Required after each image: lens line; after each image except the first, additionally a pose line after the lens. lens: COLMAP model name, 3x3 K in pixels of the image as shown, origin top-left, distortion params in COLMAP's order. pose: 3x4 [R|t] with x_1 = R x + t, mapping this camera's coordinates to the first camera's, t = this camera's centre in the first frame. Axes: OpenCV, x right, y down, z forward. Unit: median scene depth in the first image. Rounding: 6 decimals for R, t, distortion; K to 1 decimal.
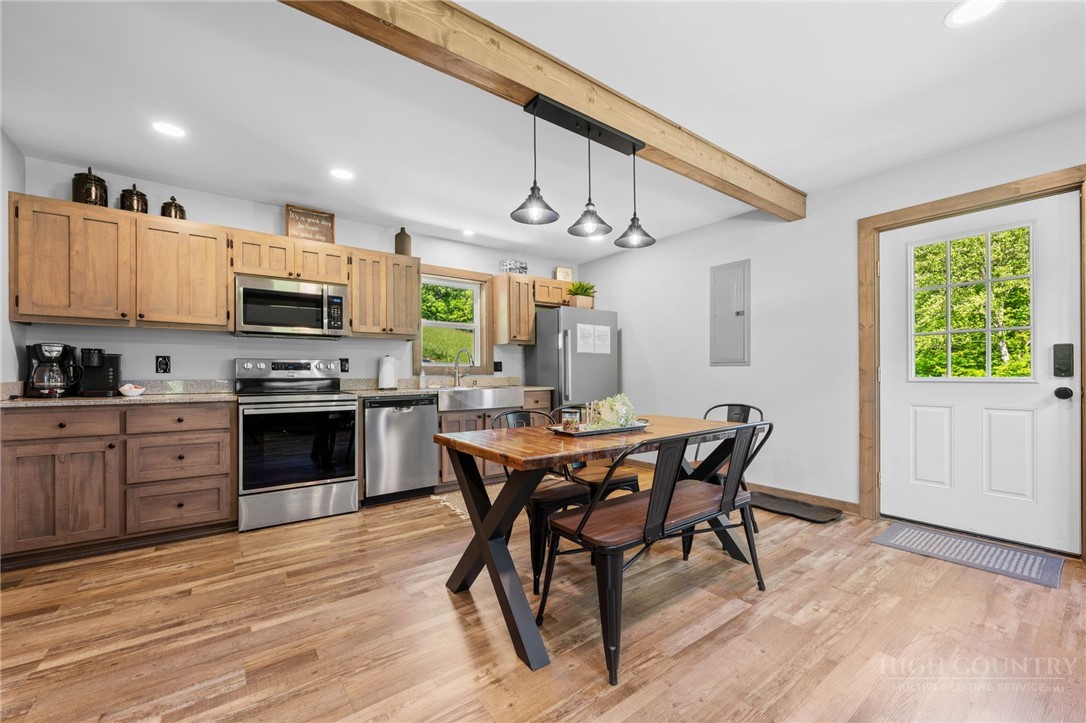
lens RADIAL K [[438.9, 0, 541.7], [0, 438.9, 365.6], [0, 0, 1]] dist [-0.000268, 0.000047]
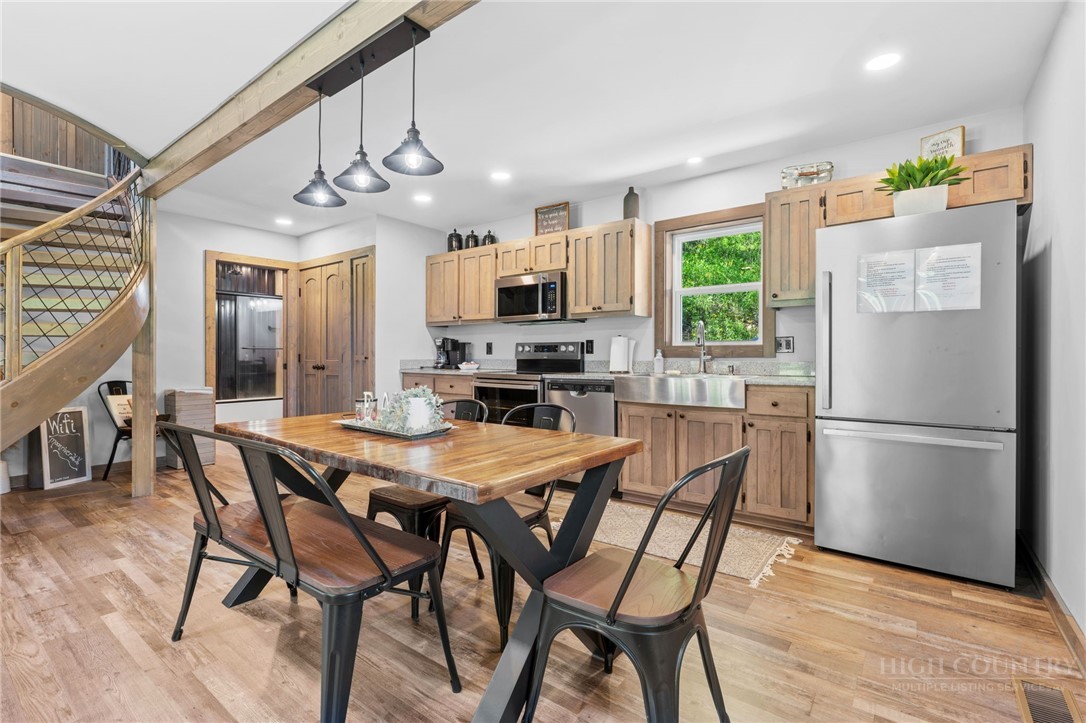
lens RADIAL K [[493.5, 0, 544.2], [0, 493.5, 355.4], [0, 0, 1]] dist [-0.000673, 0.000135]
pose [[0.273041, 0.002494, -0.961999, 0.695756], [0.014179, 0.999878, 0.006617, 0.010614], [0.961898, -0.015447, 0.272972, 0.681475]]
